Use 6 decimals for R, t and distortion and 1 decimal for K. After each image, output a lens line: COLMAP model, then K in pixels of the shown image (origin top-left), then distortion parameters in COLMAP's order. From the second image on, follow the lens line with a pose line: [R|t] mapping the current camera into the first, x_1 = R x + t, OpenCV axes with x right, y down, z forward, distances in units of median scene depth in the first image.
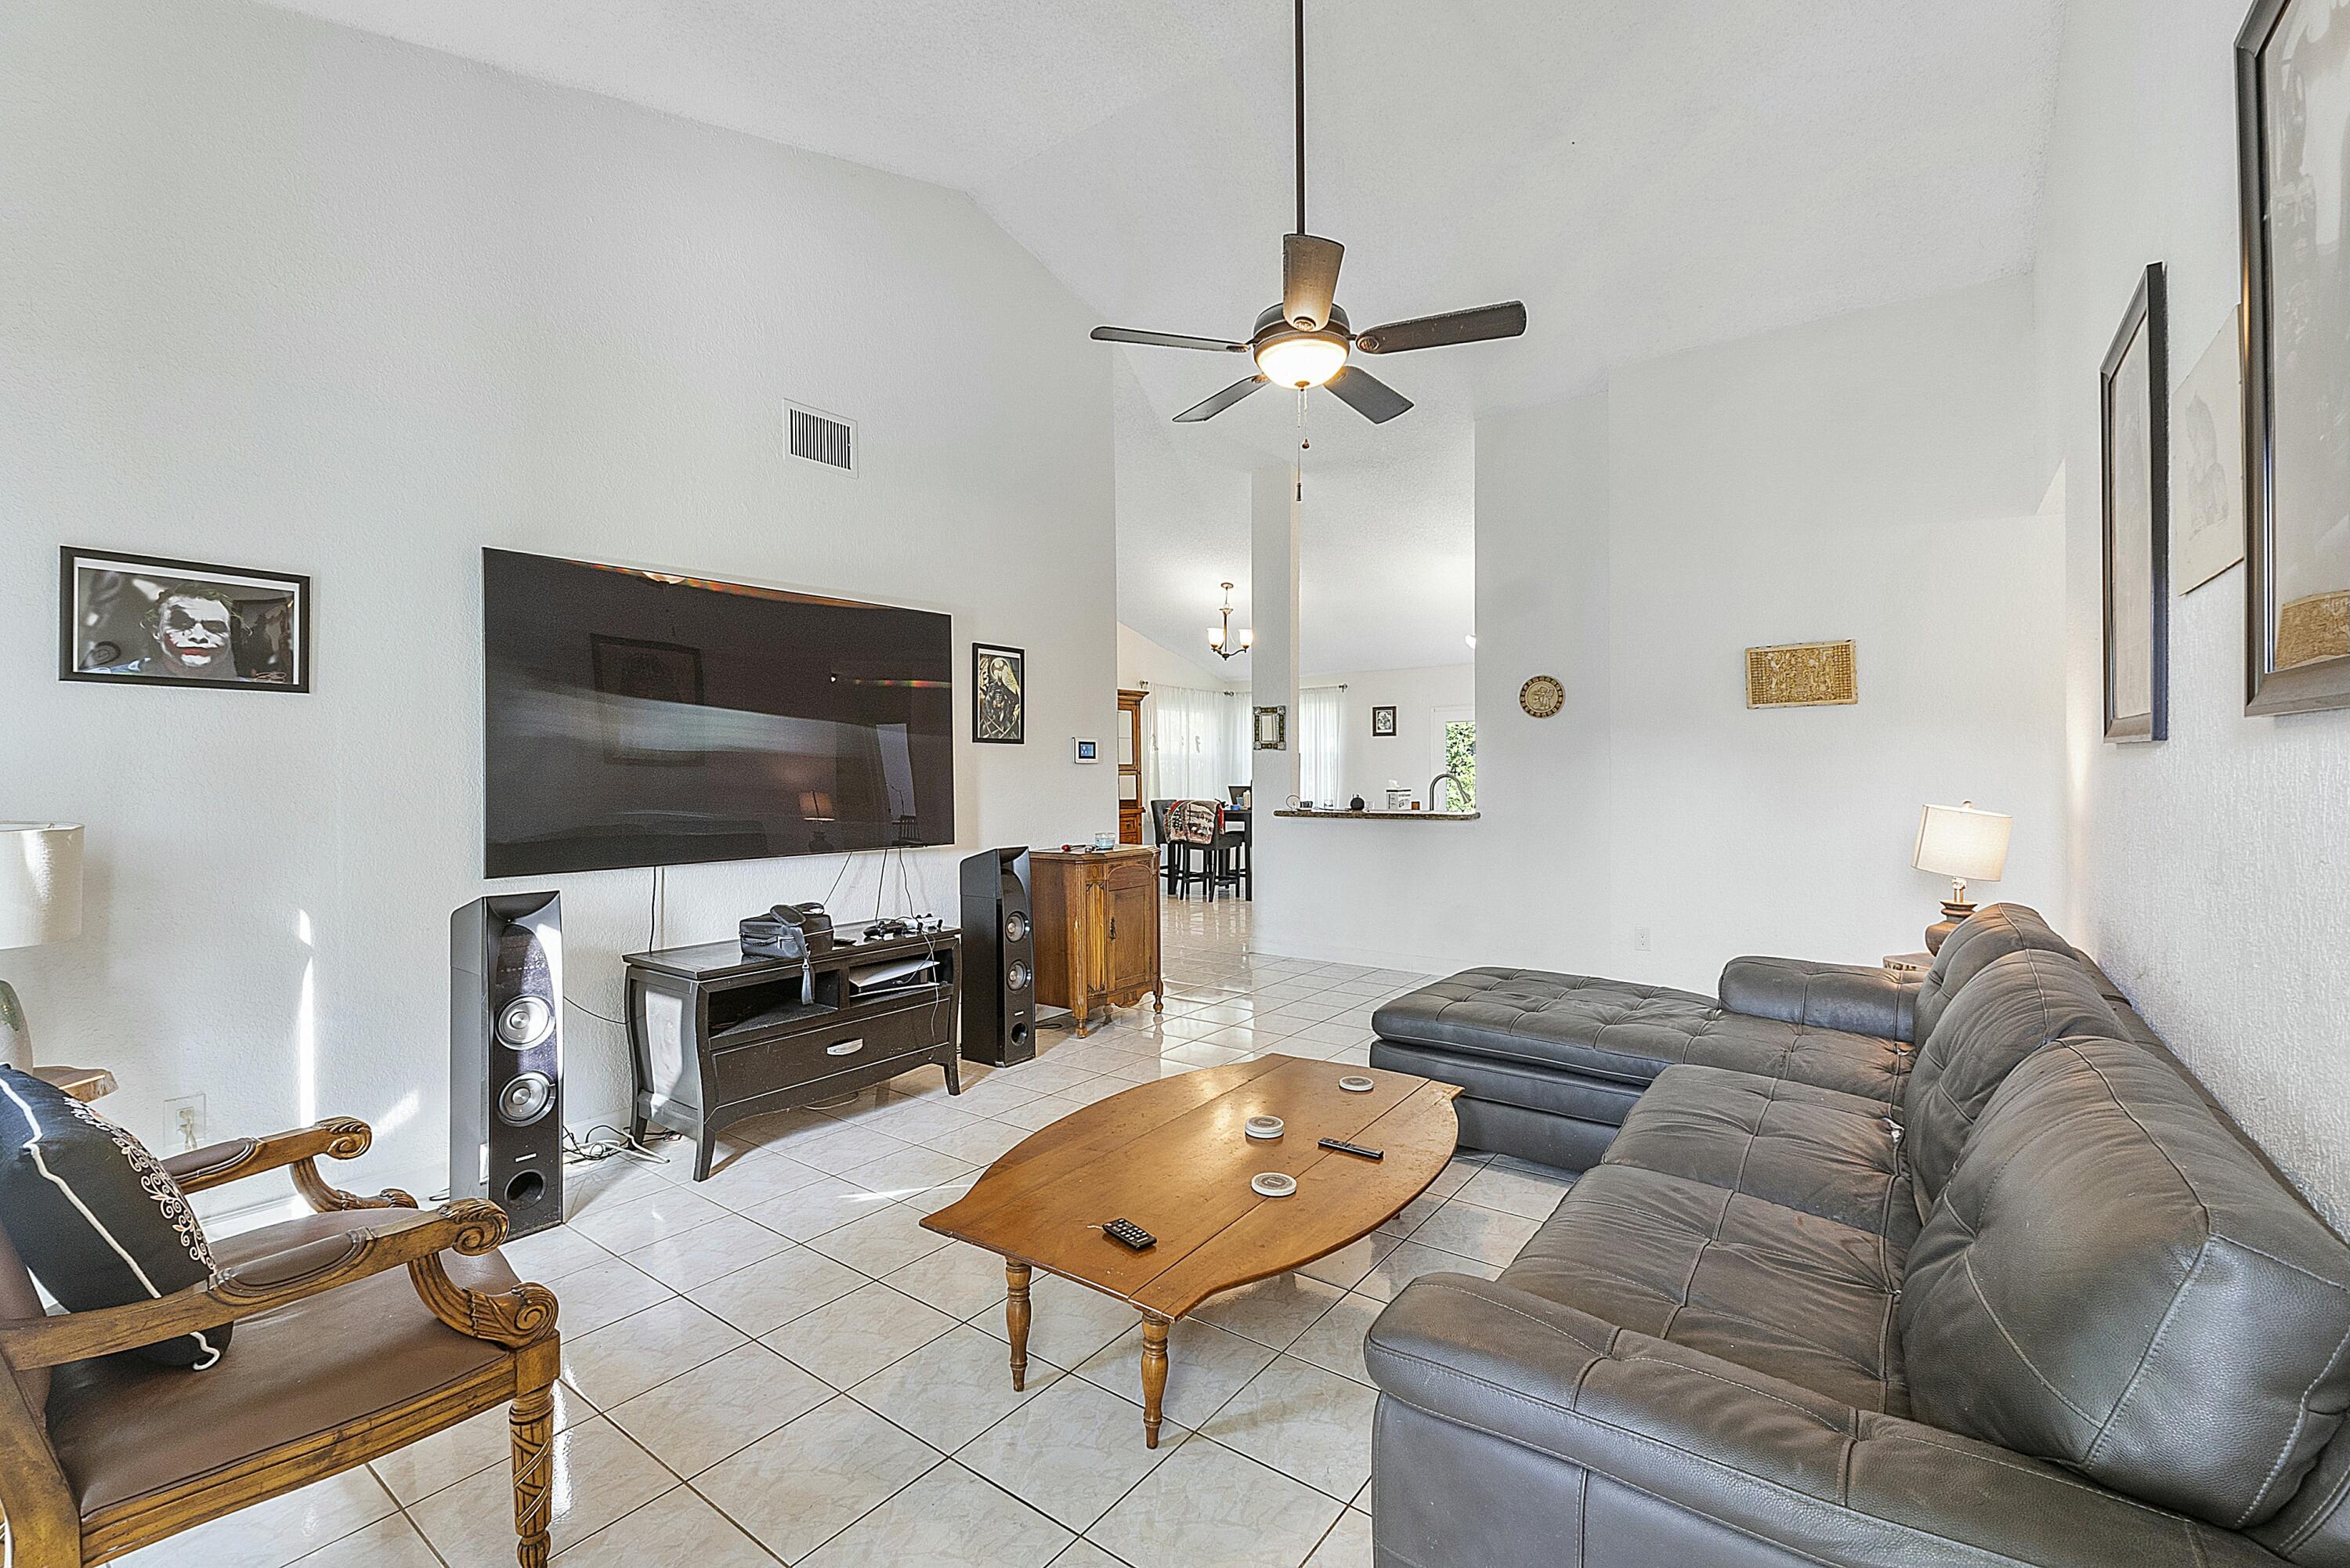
lens RADIAL K [[1009.4, 0, 1172.8], [0, 1009.4, 762.6], [0, 0, 1]] dist [-0.003595, -0.000416]
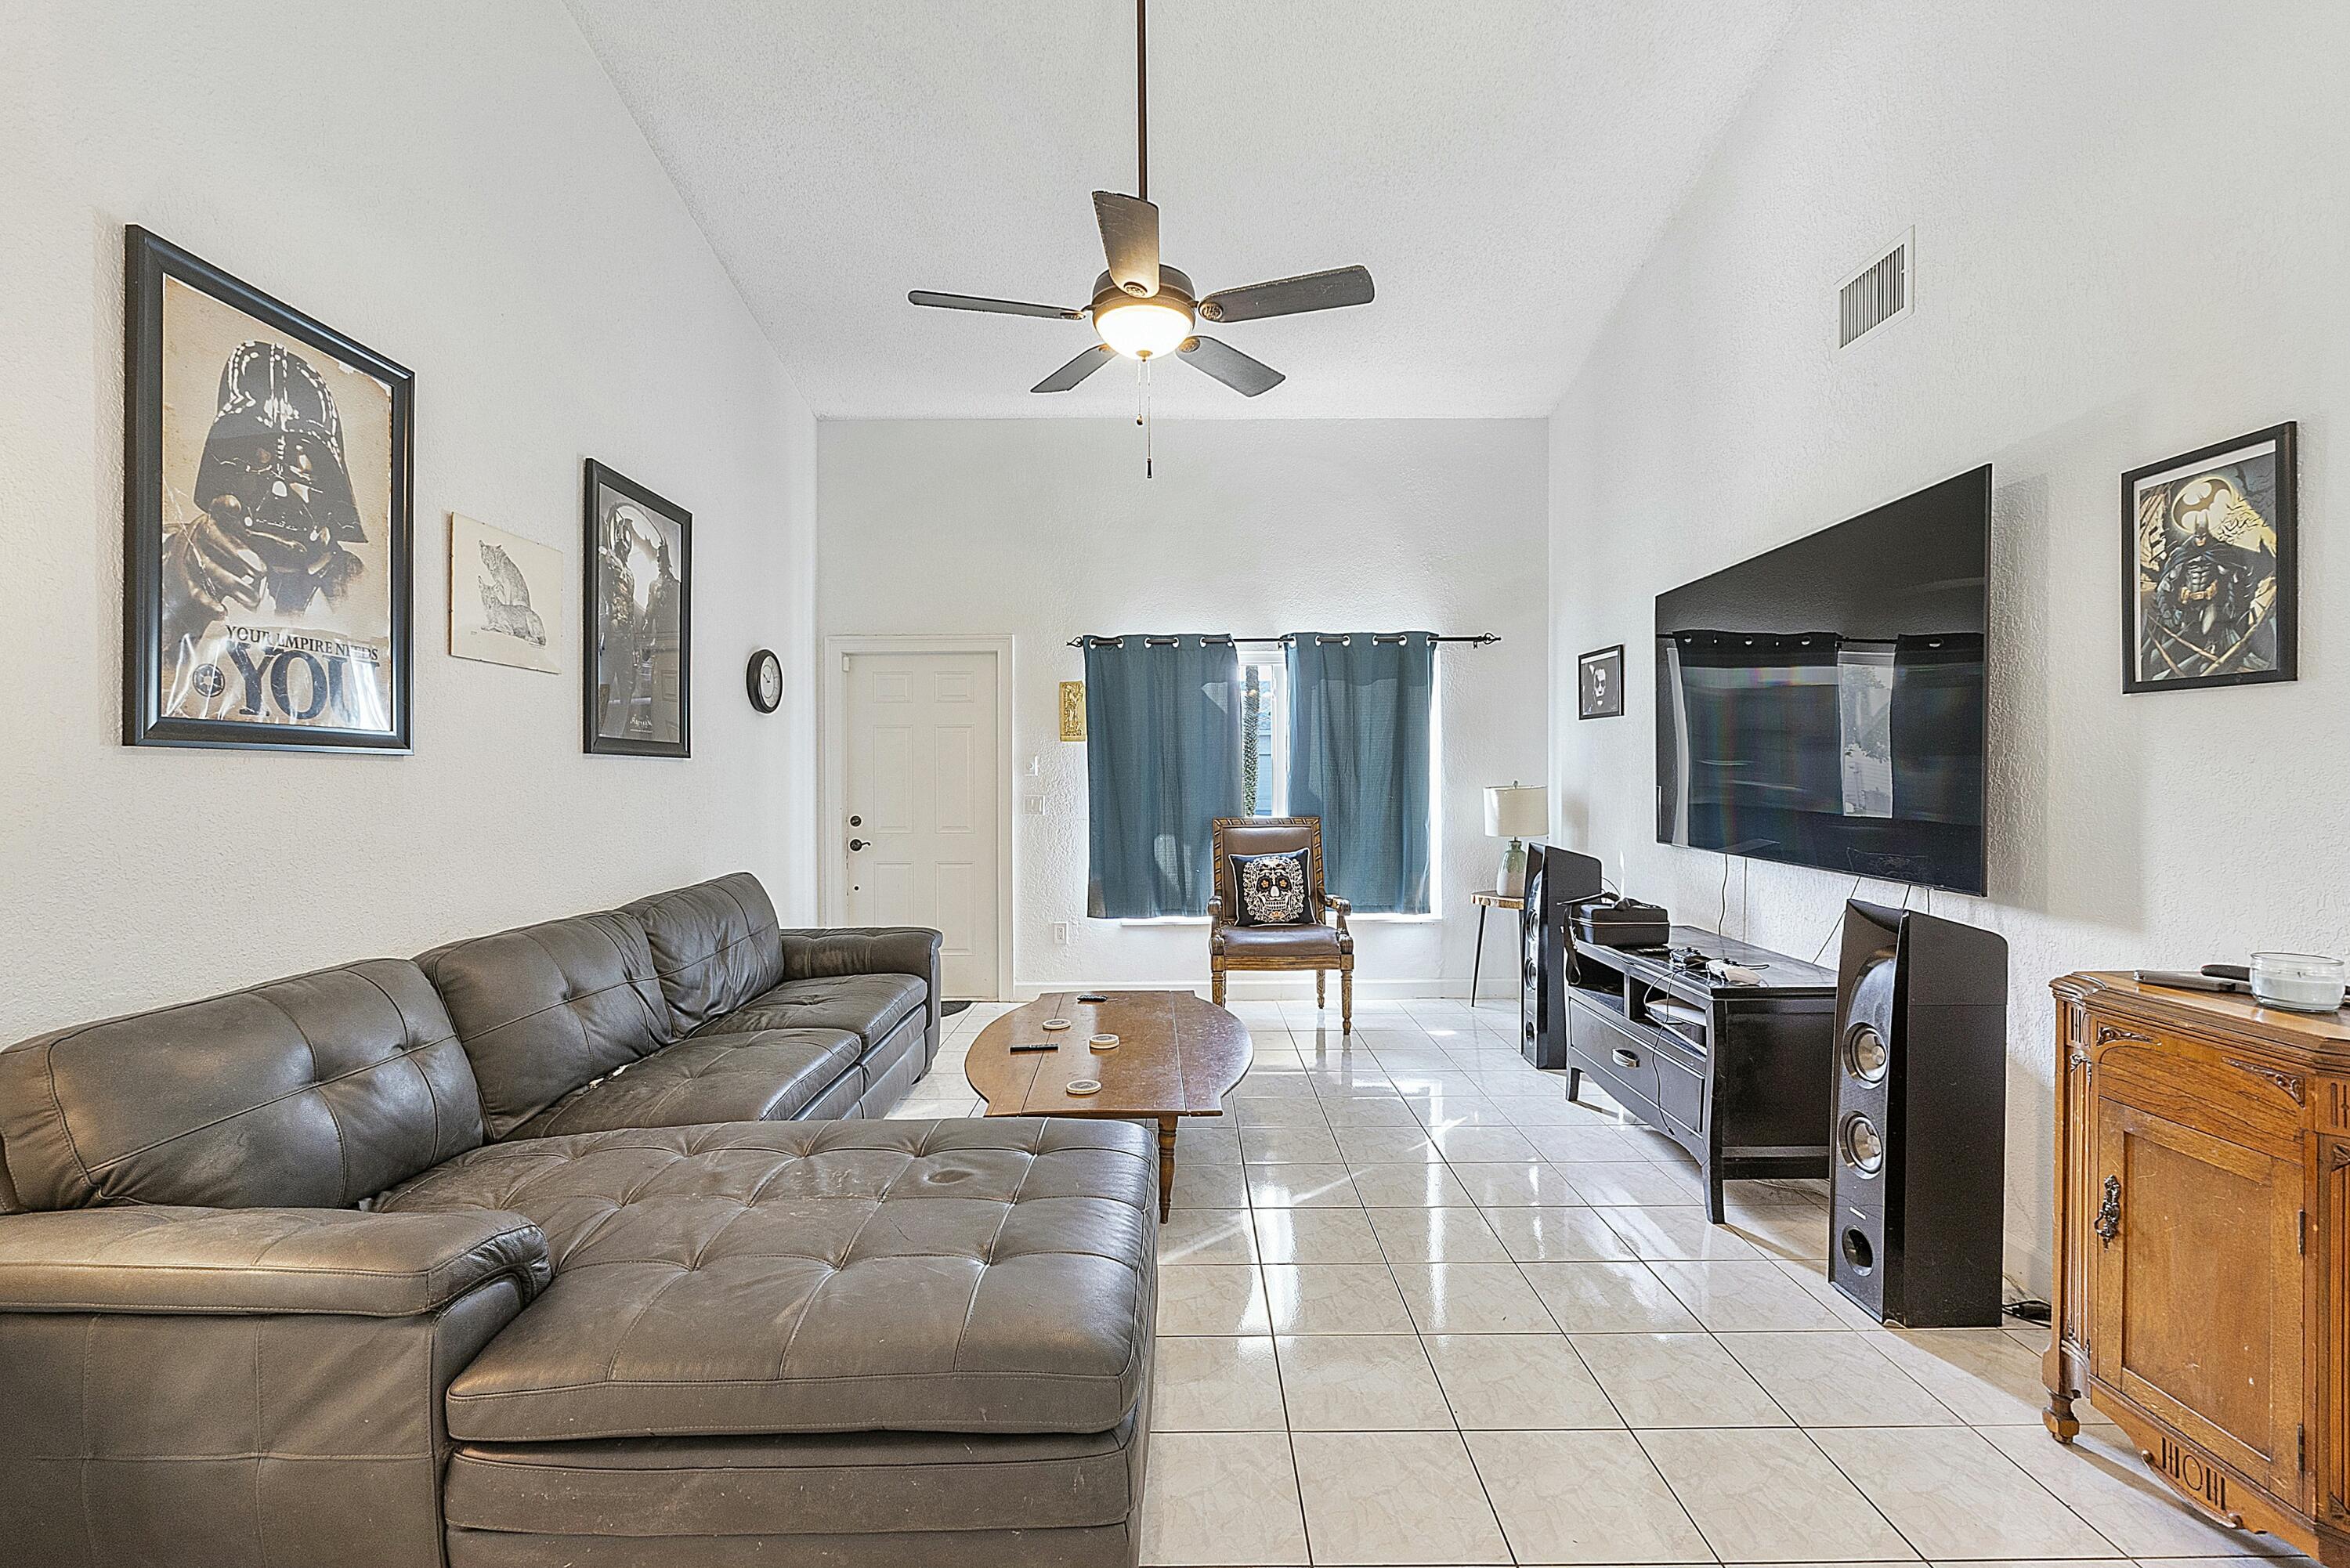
lens RADIAL K [[1001.2, 0, 1175.0], [0, 1001.2, 784.0], [0, 0, 1]] dist [-0.008651, -0.000171]
pose [[-0.803121, 0.019023, -0.595513, 0.220853], [0.017505, 0.999812, 0.008331, 0.004923], [0.595559, -0.003734, -0.803303, 0.592109]]
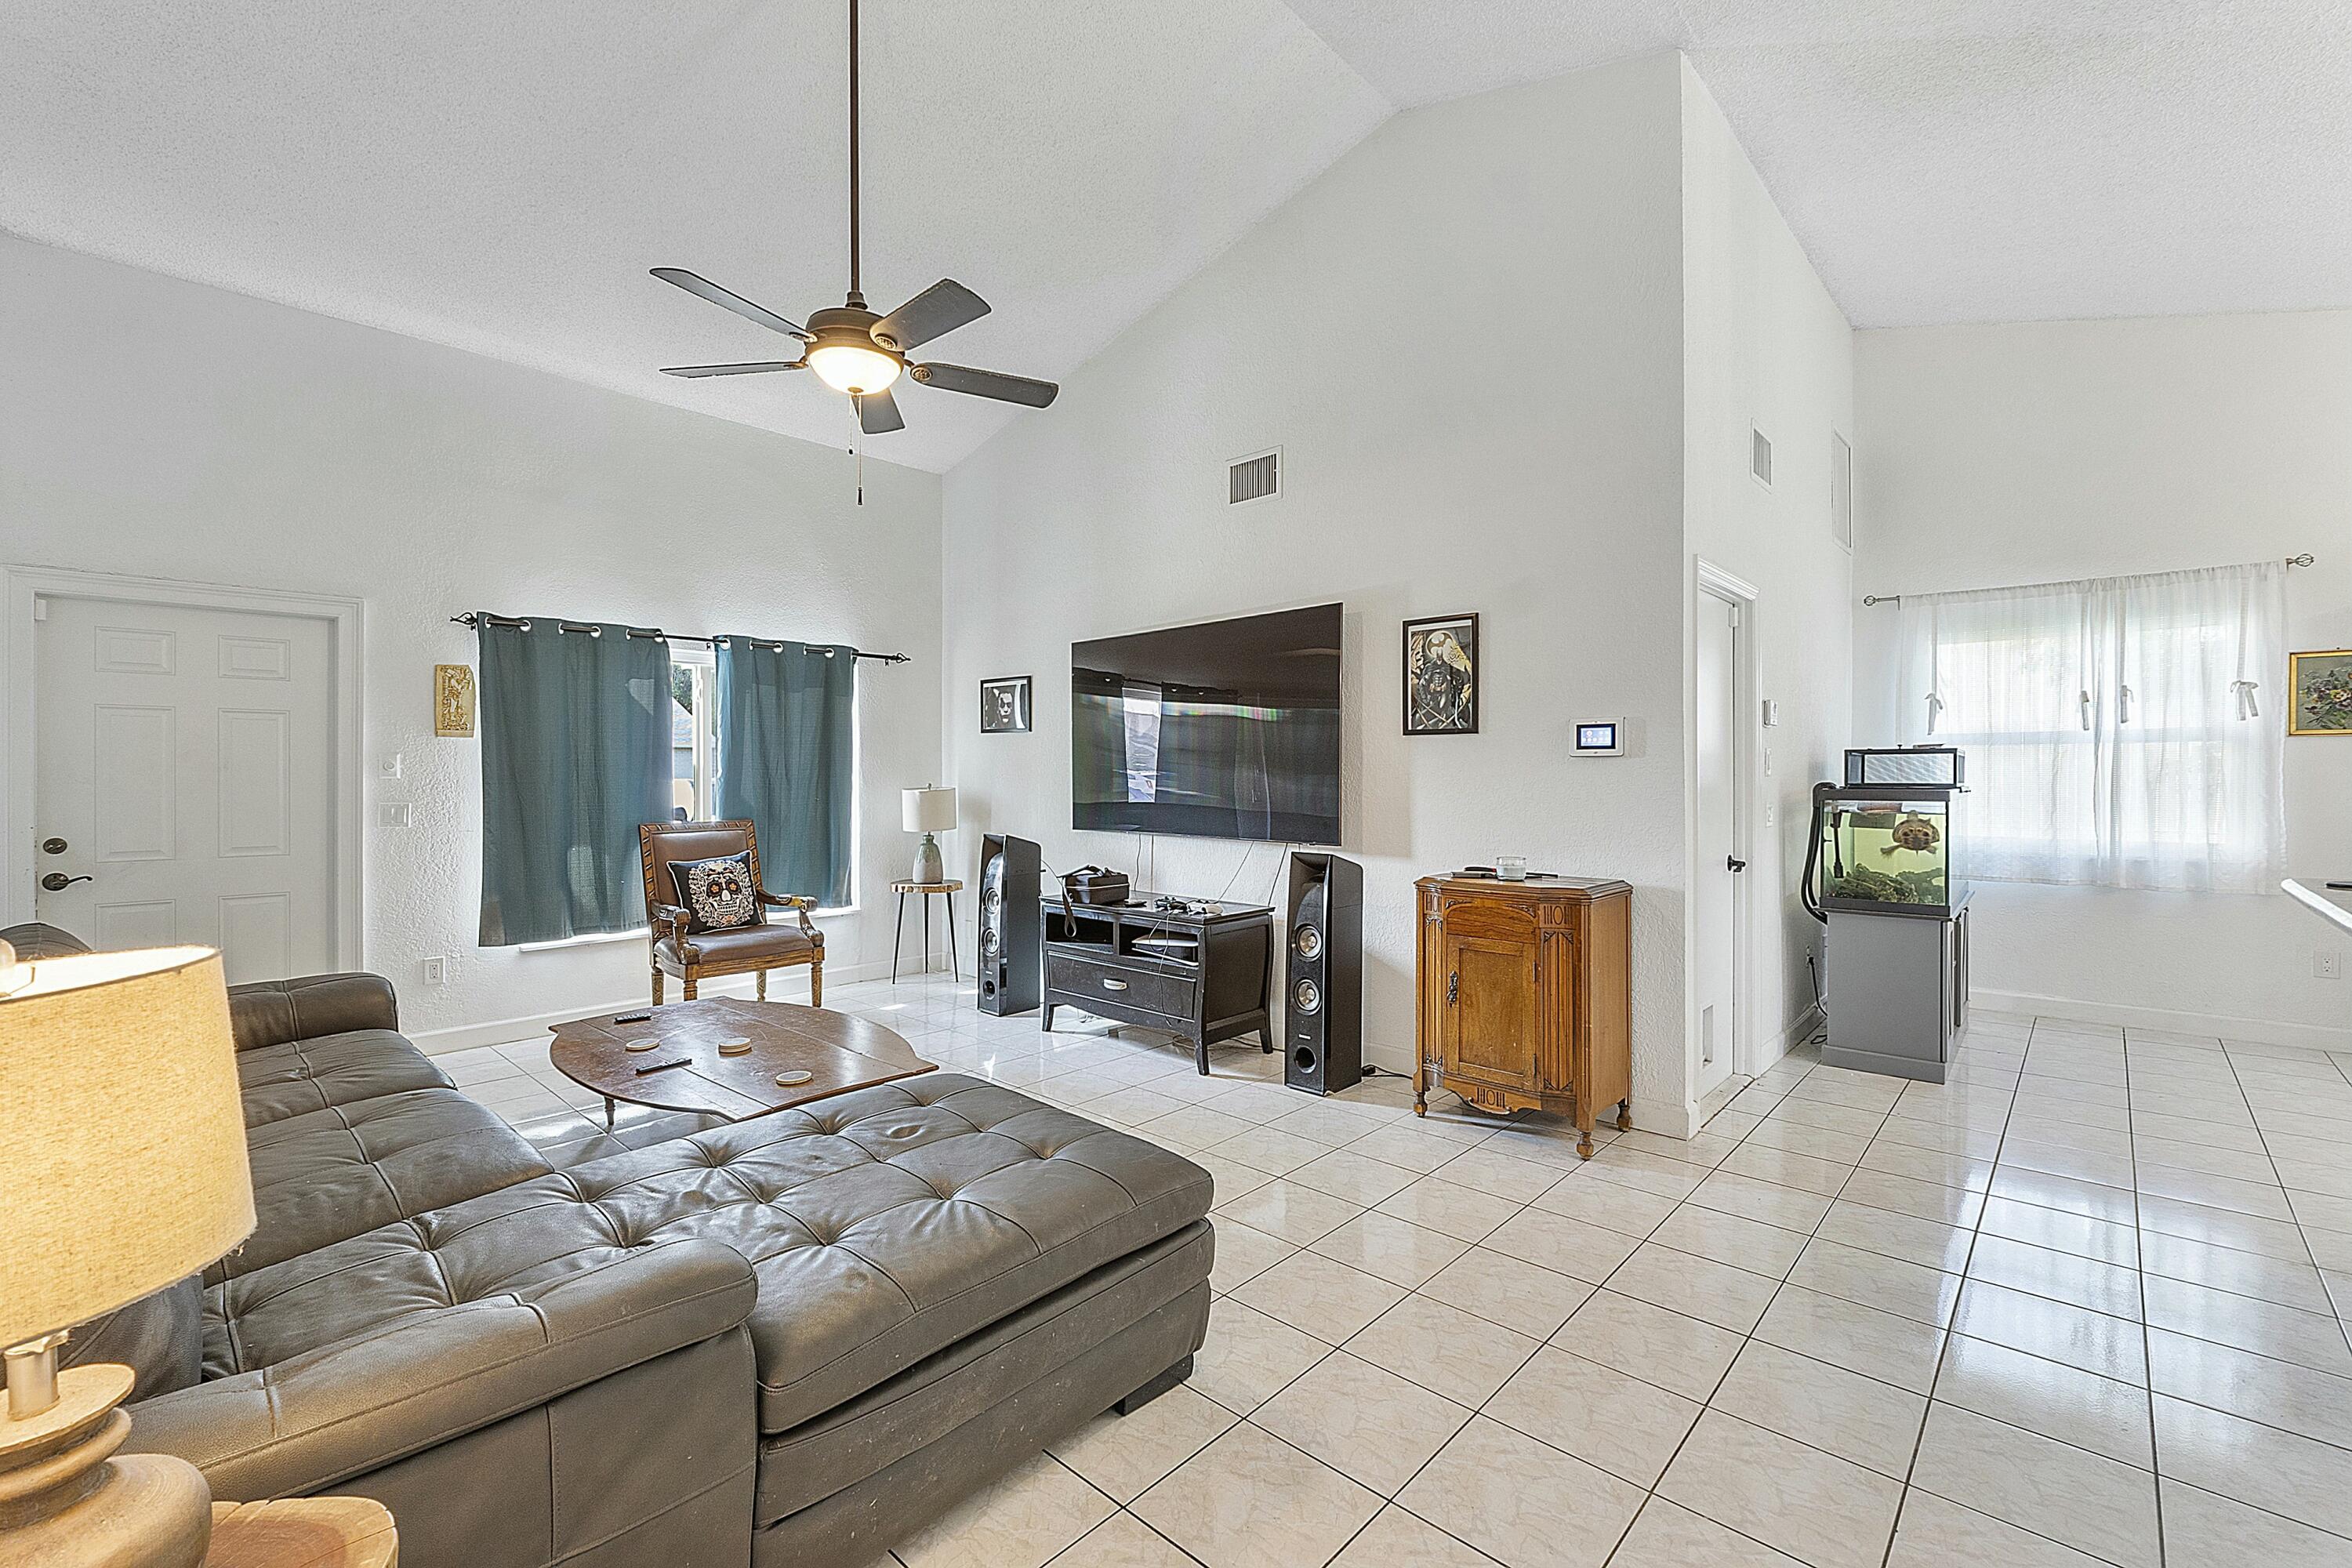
lens RADIAL K [[994.7, 0, 1174.4], [0, 994.7, 780.4], [0, 0, 1]] dist [-0.006505, -0.000889]
pose [[-0.110729, 0.013766, -0.993755, 0.365622], [0.012415, 0.999845, 0.012467, 0.003094], [0.993773, -0.010958, -0.110883, 0.481407]]
